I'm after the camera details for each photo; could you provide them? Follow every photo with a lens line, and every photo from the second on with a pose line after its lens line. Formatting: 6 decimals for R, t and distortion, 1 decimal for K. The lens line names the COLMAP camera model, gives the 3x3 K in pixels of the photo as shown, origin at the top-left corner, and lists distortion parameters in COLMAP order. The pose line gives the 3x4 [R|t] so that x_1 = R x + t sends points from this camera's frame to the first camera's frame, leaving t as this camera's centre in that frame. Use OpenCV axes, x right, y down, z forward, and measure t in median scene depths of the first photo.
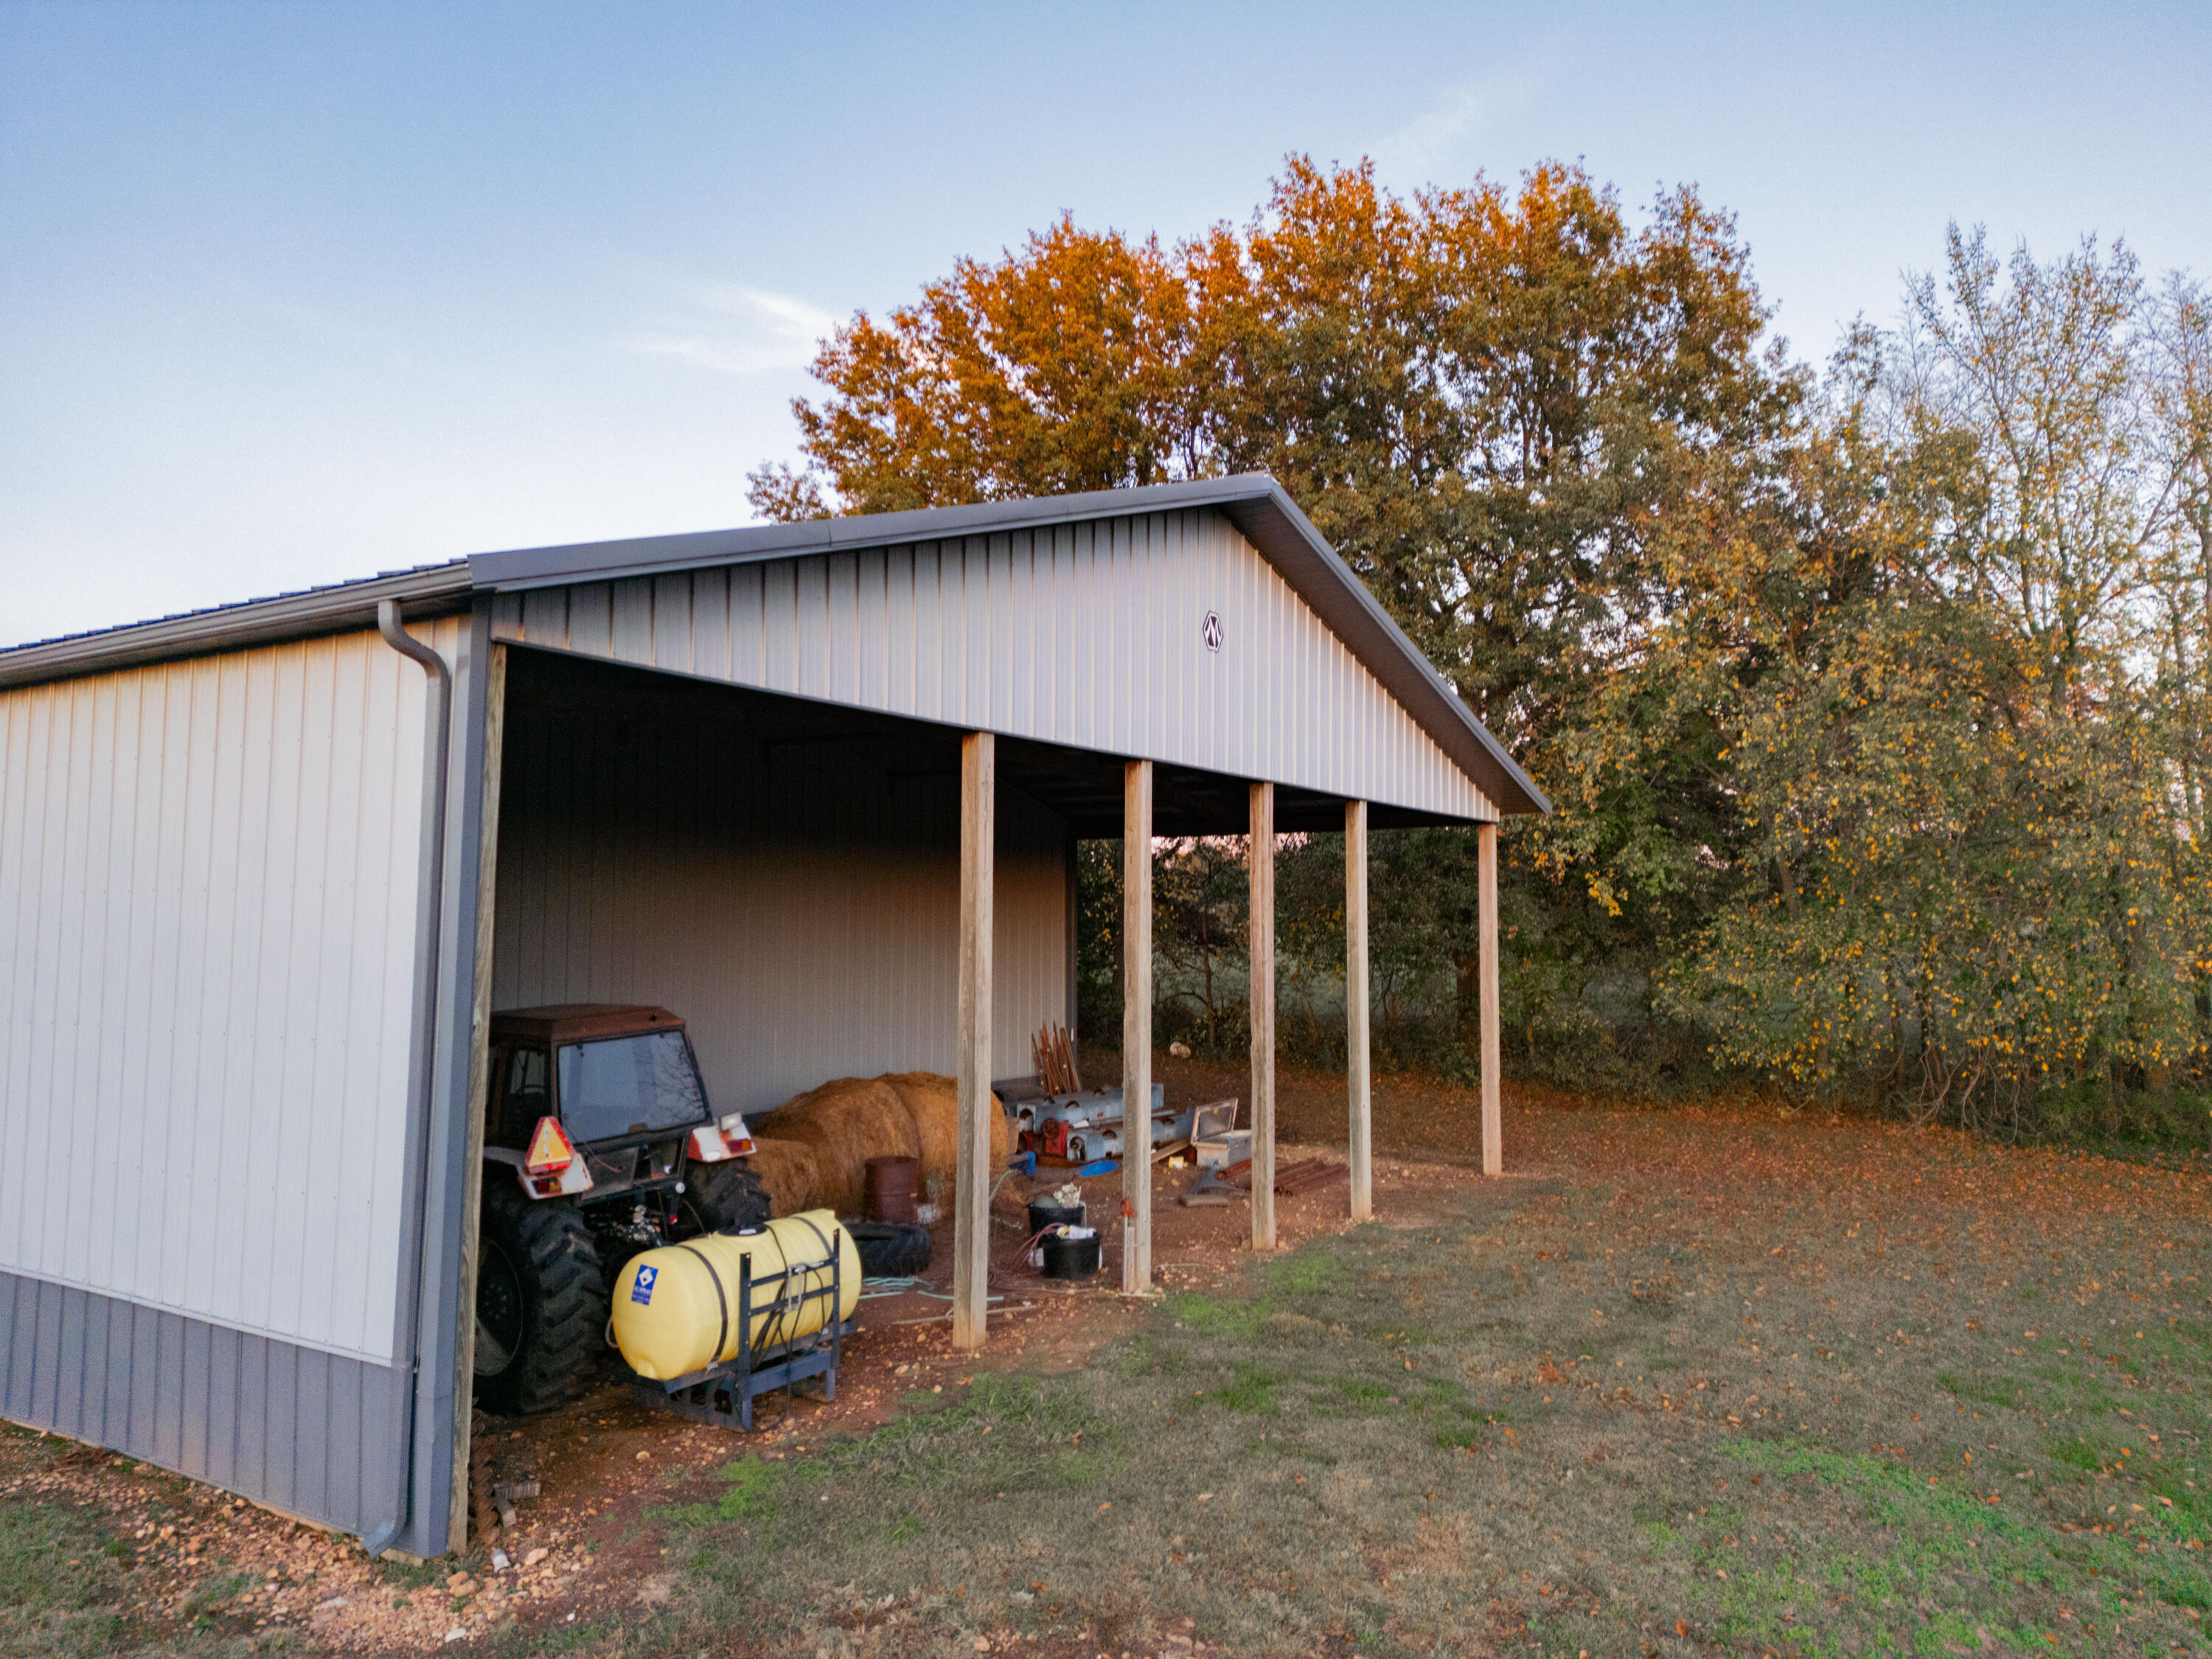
lens RADIAL K [[1547.5, 0, 1103.3], [0, 1547.5, 840.0], [0, 0, 1]] dist [0.032281, -0.010647]
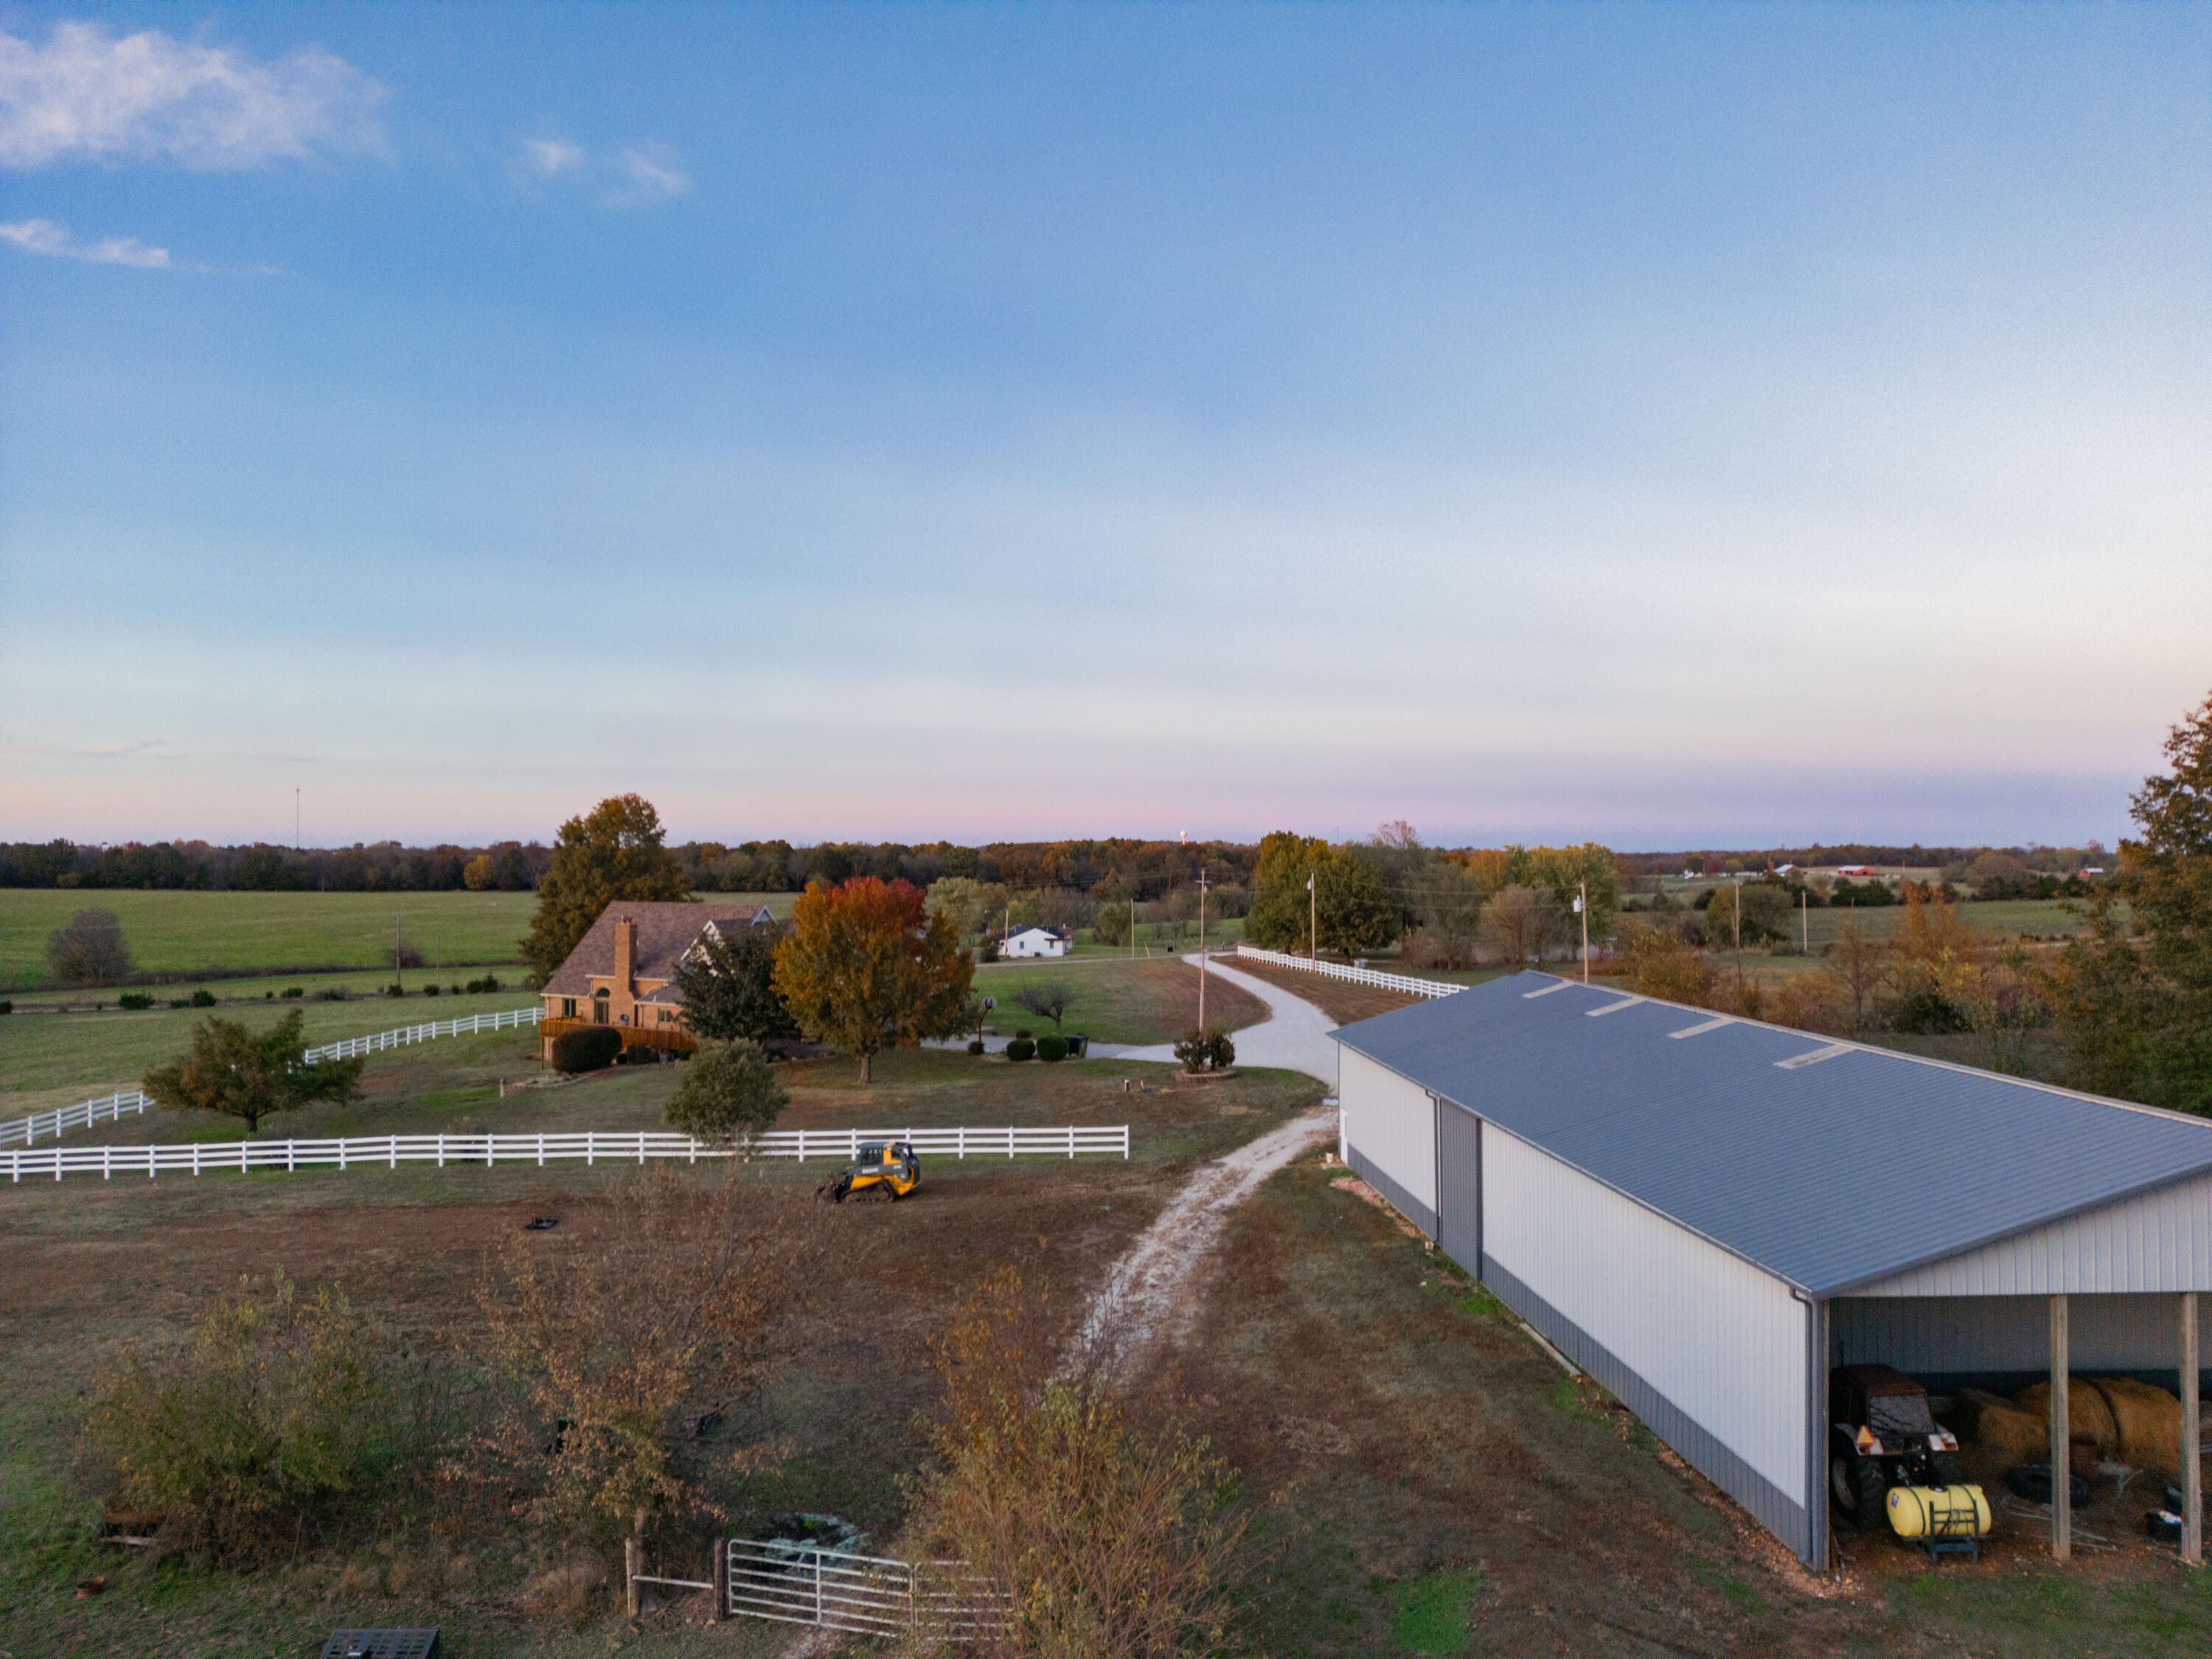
lens RADIAL K [[1547.5, 0, 1116.4], [0, 1547.5, 840.1], [0, 0, 1]] dist [0.032281, -0.010647]
pose [[0.614182, -0.007584, -0.789128, 1.096608], [0.049586, 0.998349, 0.028998, -1.070740], [0.787605, -0.056940, 0.613544, -1.815253]]
